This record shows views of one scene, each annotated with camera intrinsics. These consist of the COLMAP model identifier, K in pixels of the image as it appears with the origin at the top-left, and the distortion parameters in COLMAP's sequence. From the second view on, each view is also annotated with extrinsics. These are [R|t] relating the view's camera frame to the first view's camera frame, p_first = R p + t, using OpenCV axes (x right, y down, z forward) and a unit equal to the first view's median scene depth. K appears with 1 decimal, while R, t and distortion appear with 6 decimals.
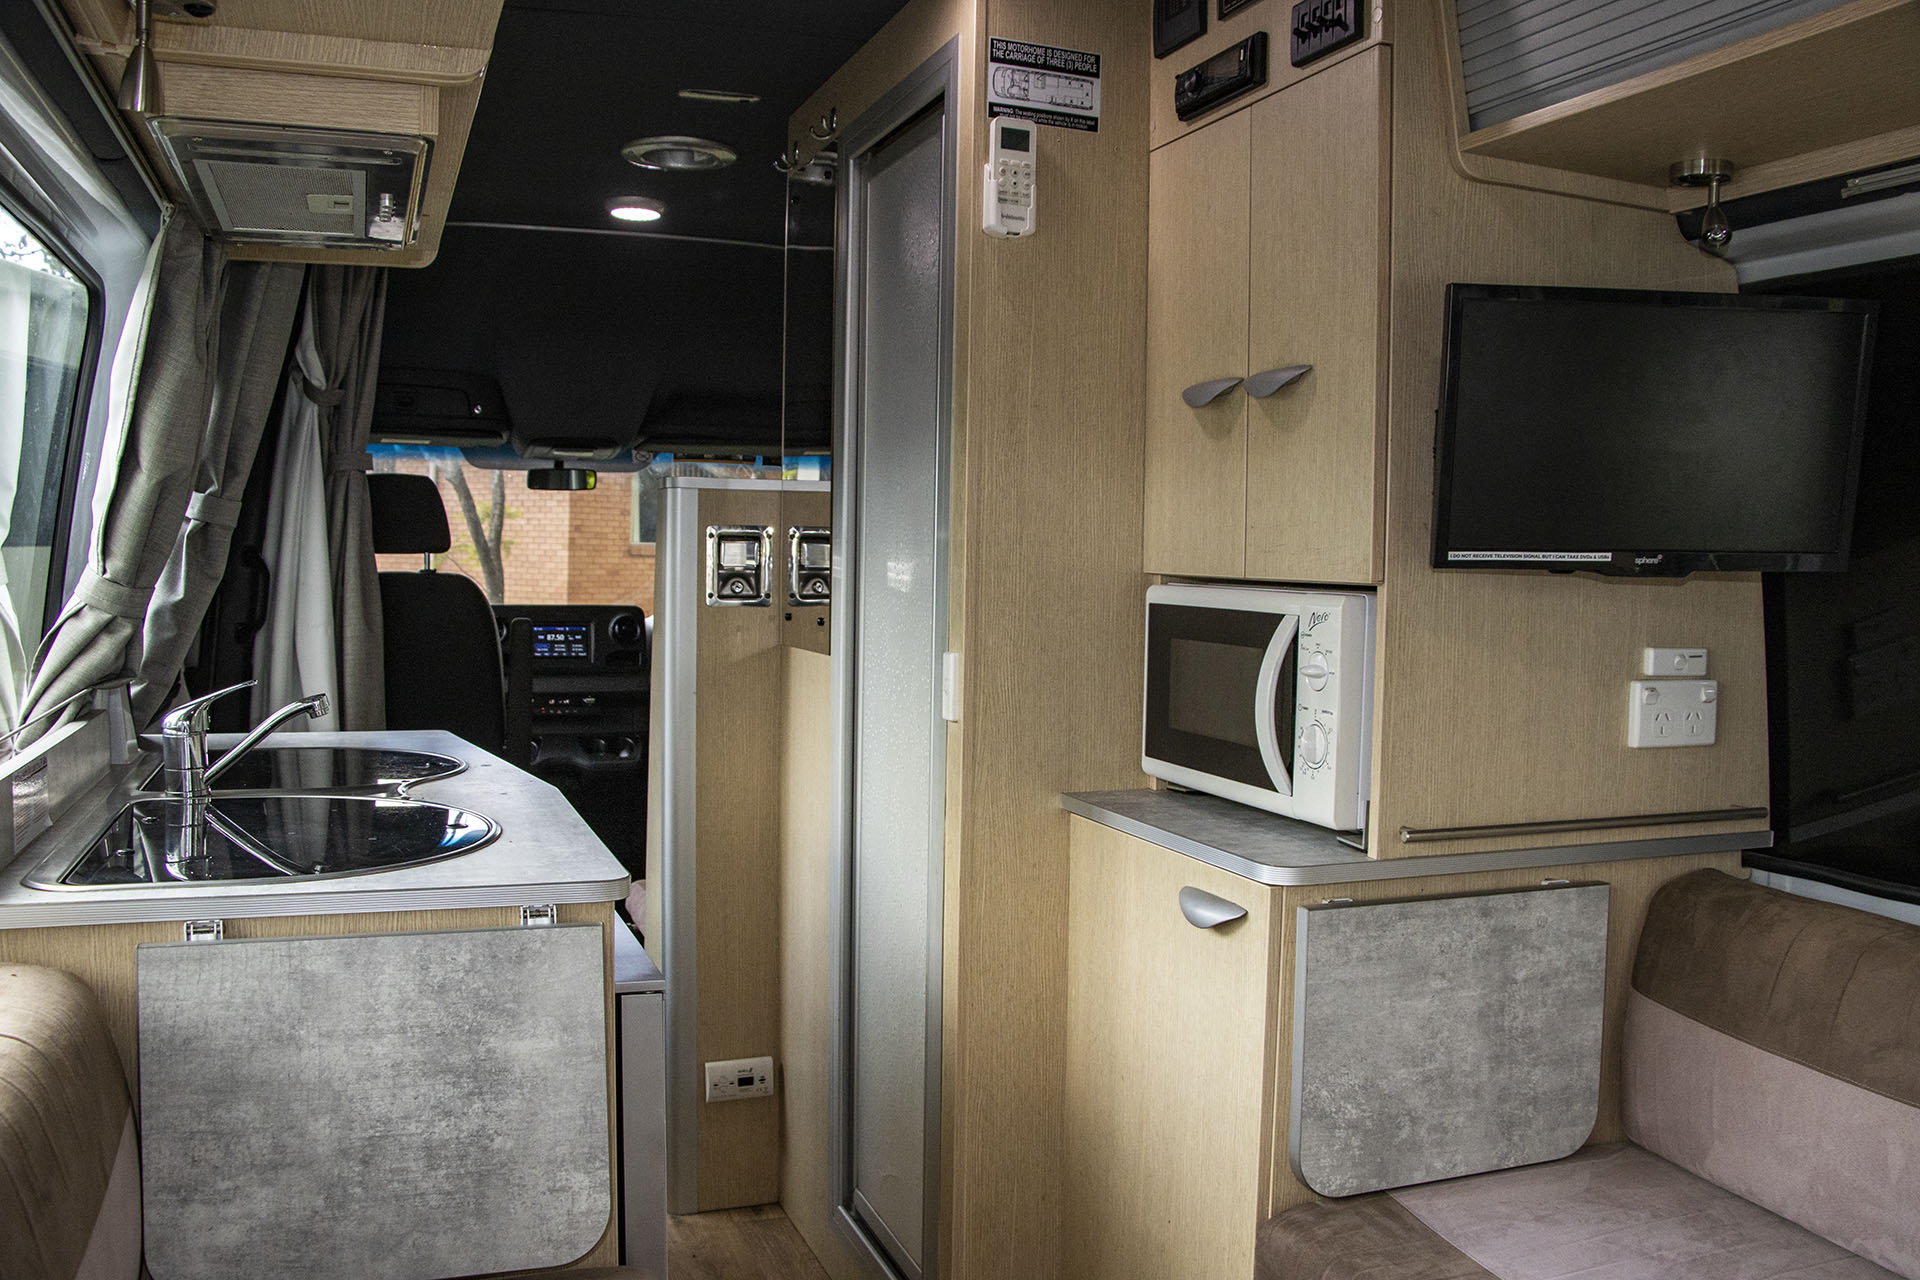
lens RADIAL K [[1611.0, 0, 960.0], [0, 1611.0, 640.0], [0, 0, 1]] dist [-0.101967, 0.000257]
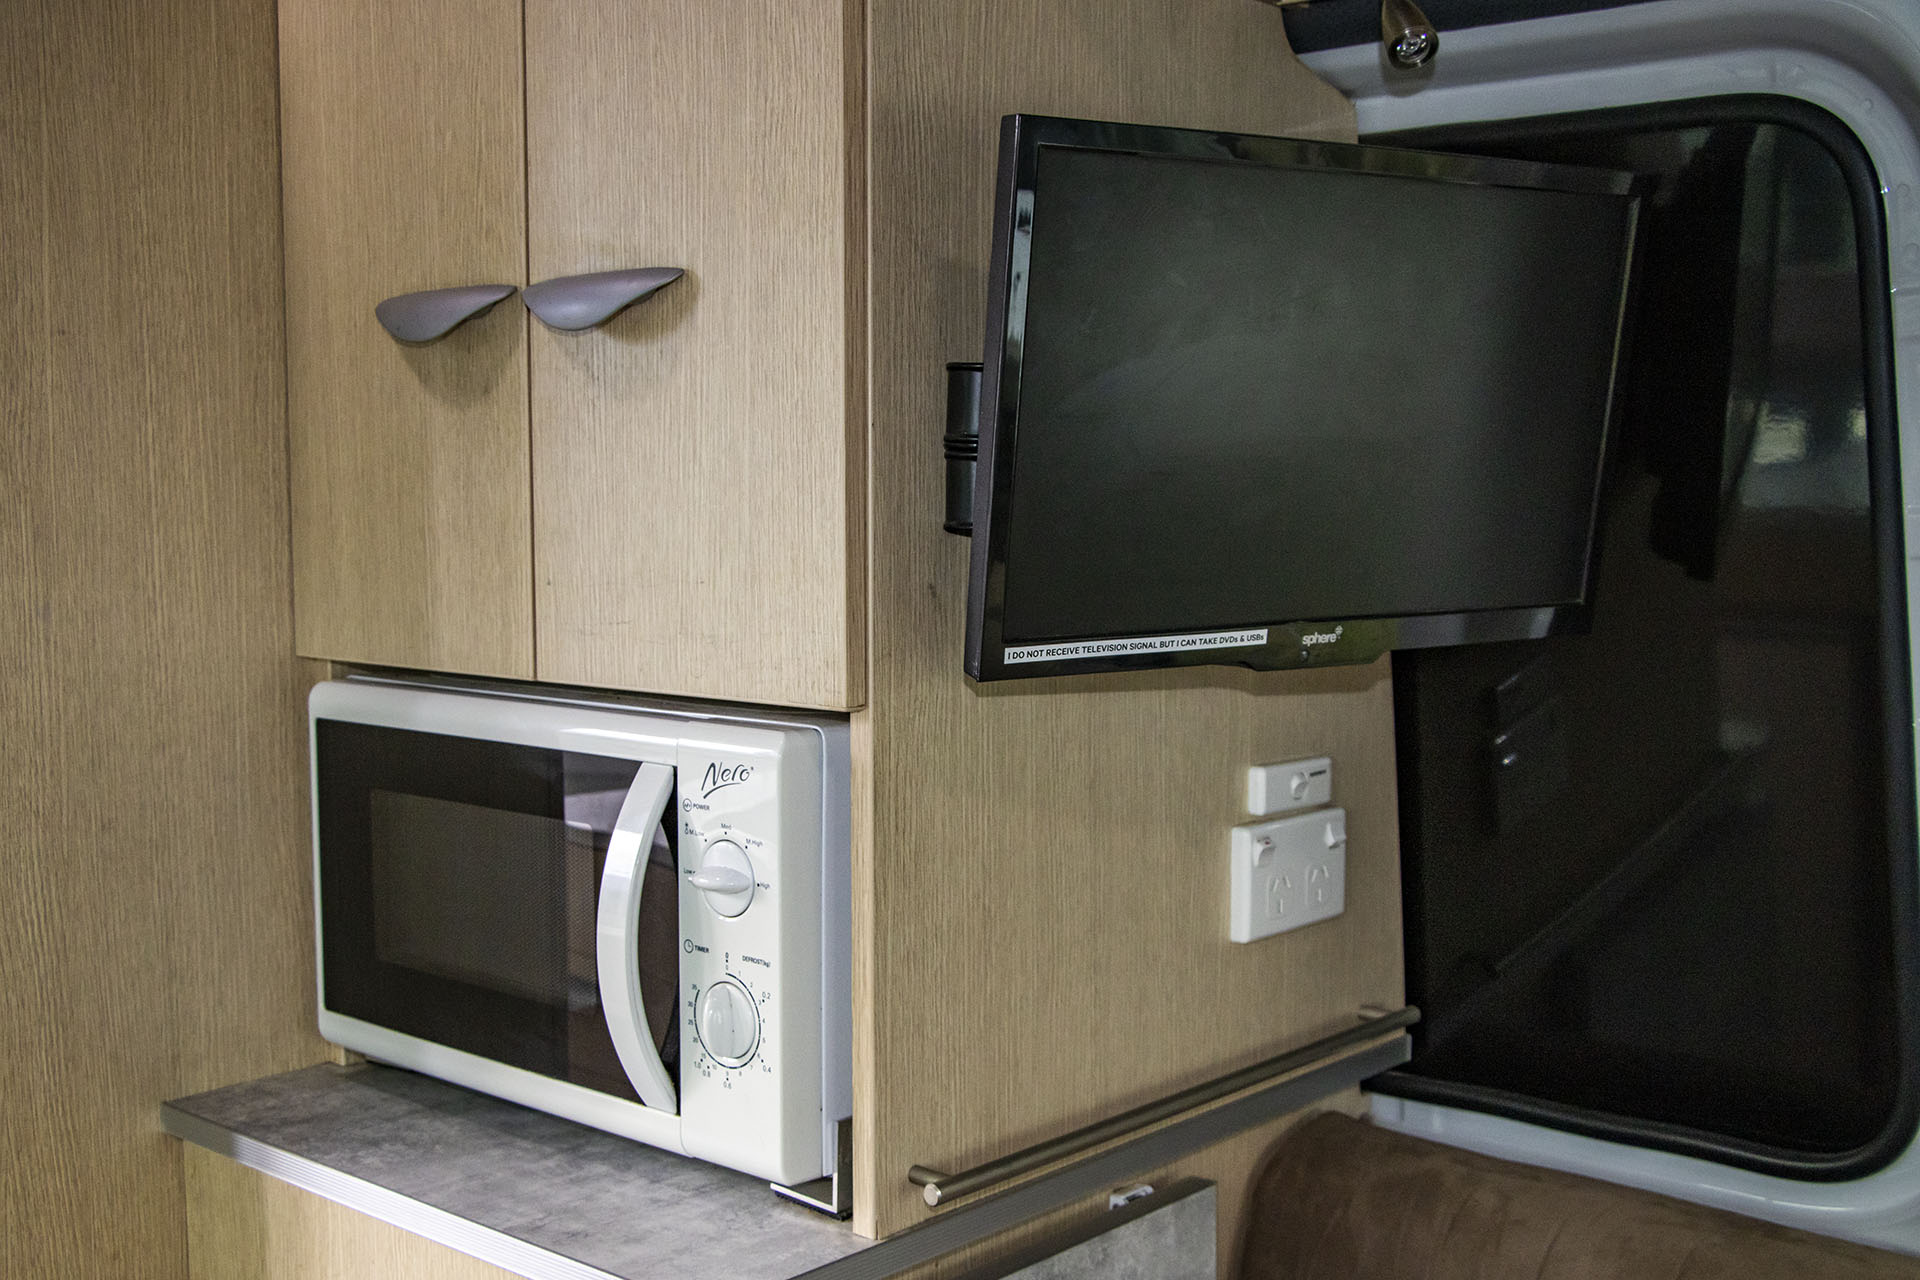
lens RADIAL K [[2265.3, 0, 955.2], [0, 2265.3, 703.0], [0, 0, 1]] dist [-0.106285, 0.245625]
pose [[0.886966, -0.067720, 0.456842, -0.034724], [0.047200, 0.997303, 0.056195, -0.069756], [-0.459416, -0.028280, 0.887771, 0.321004]]
